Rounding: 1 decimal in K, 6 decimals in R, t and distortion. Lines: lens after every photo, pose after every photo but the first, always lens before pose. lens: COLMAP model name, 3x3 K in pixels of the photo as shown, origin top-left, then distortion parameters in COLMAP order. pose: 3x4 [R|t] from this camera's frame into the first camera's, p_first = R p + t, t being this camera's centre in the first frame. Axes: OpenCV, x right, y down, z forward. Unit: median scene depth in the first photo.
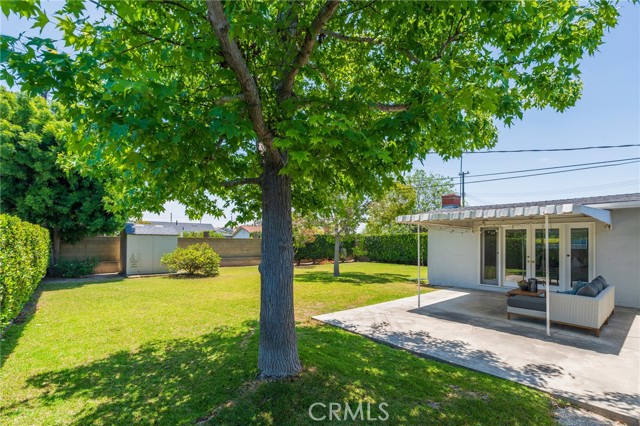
lens RADIAL K [[300.3, 0, 315.7], [0, 300.3, 229.8], [0, 0, 1]] dist [-0.003473, 0.000732]
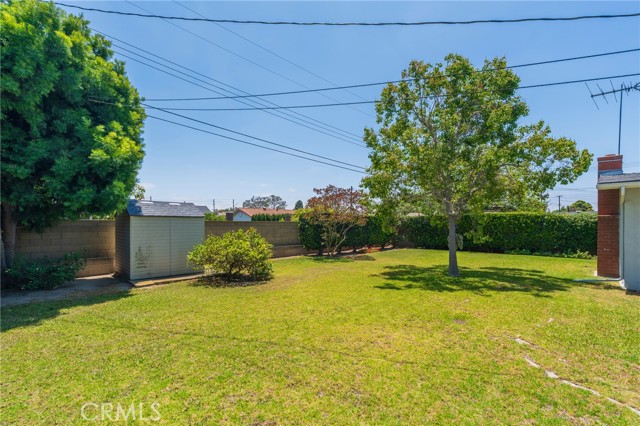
lens RADIAL K [[300.3, 0, 320.2], [0, 300.3, 217.4], [0, 0, 1]] dist [-0.003473, 0.000732]
pose [[0.998039, -0.008644, 0.061998, -0.269356], [0.007726, 0.999857, 0.015038, 0.011824], [-0.062119, -0.014530, 0.997963, 0.345608]]
